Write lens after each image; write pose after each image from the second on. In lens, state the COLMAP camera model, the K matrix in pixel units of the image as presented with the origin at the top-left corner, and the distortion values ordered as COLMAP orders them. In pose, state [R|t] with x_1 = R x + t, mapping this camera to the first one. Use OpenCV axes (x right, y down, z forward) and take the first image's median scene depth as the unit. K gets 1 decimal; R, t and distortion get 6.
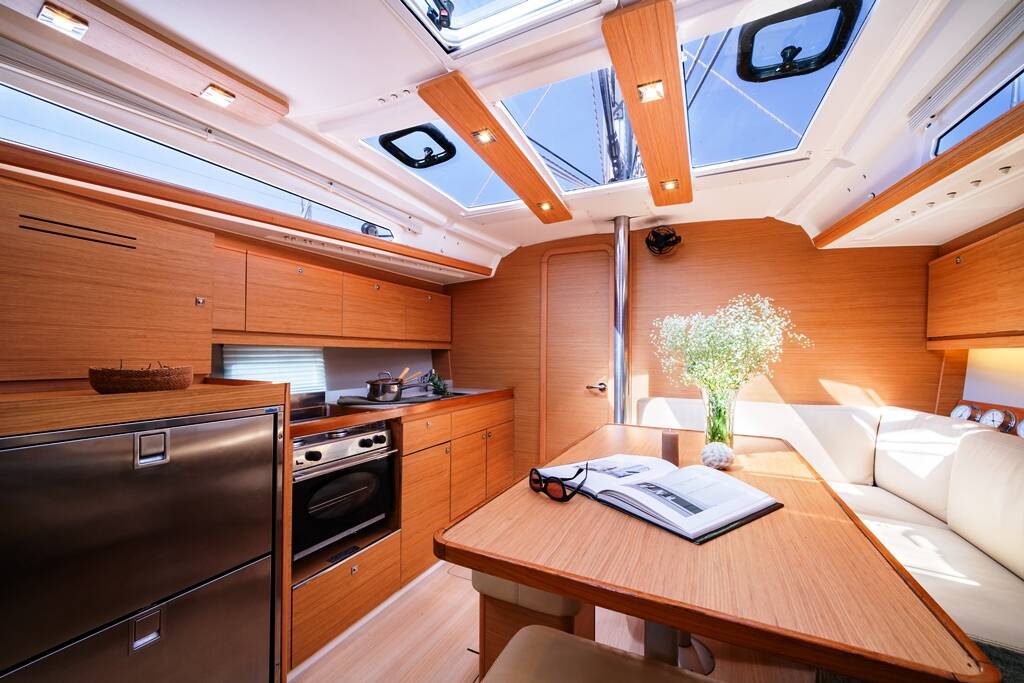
lens RADIAL K [[401.5, 0, 515.4], [0, 401.5, 346.5], [0, 0, 1]] dist [-0.001268, 0.001121]
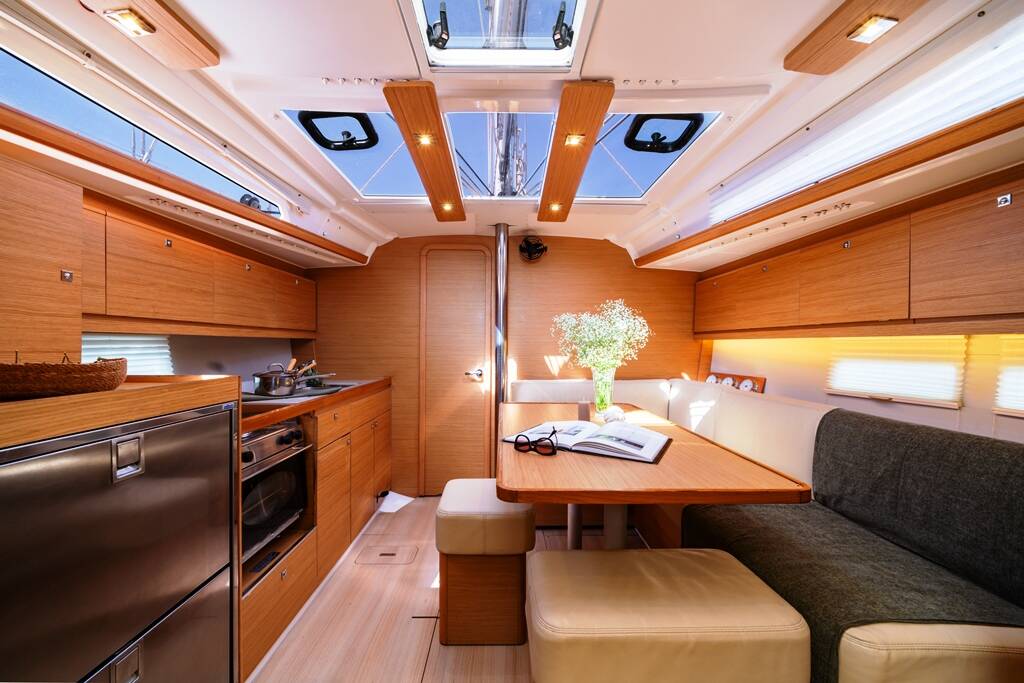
lens RADIAL K [[401.5, 0, 507.4], [0, 401.5, 345.3], [0, 0, 1]] dist [-0.001268, 0.001121]
pose [[0.893755, -0.004146, 0.448536, -0.273441], [-0.005734, 0.999770, 0.020666, 0.000229], [-0.448519, -0.021042, 0.893526, -0.045668]]
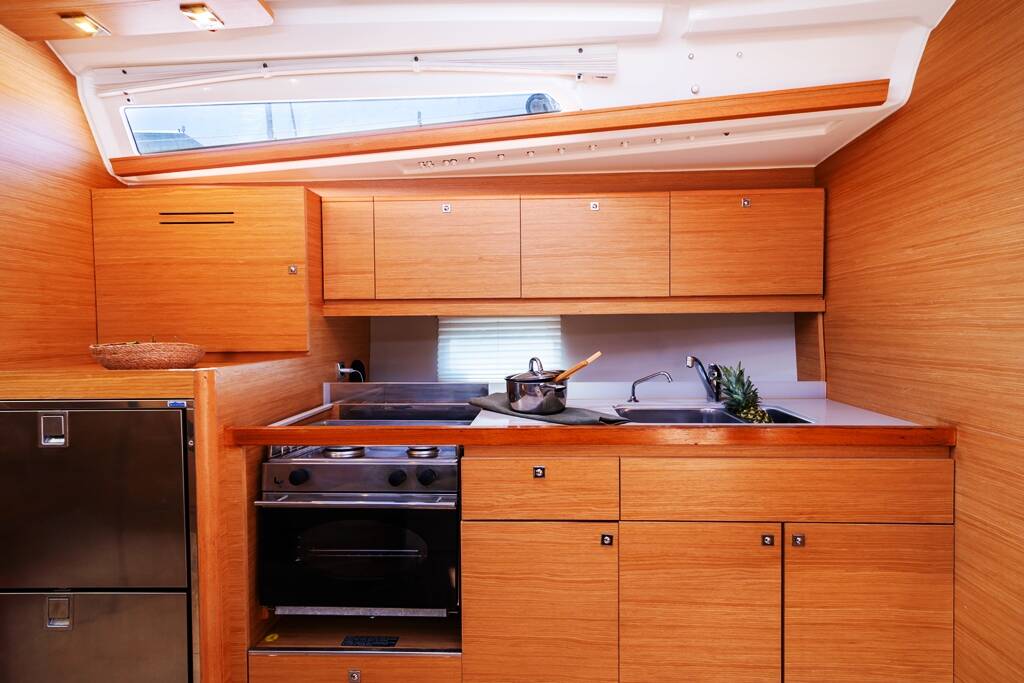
lens RADIAL K [[504.6, 0, 540.4], [0, 504.6, 340.3], [0, 0, 1]] dist [0.011349, 0.000748]
pose [[0.407505, 0.020708, -0.912968, 0.325867], [0.029015, 0.998945, 0.035609, 0.014777], [0.912742, -0.041000, 0.406474, 0.749248]]
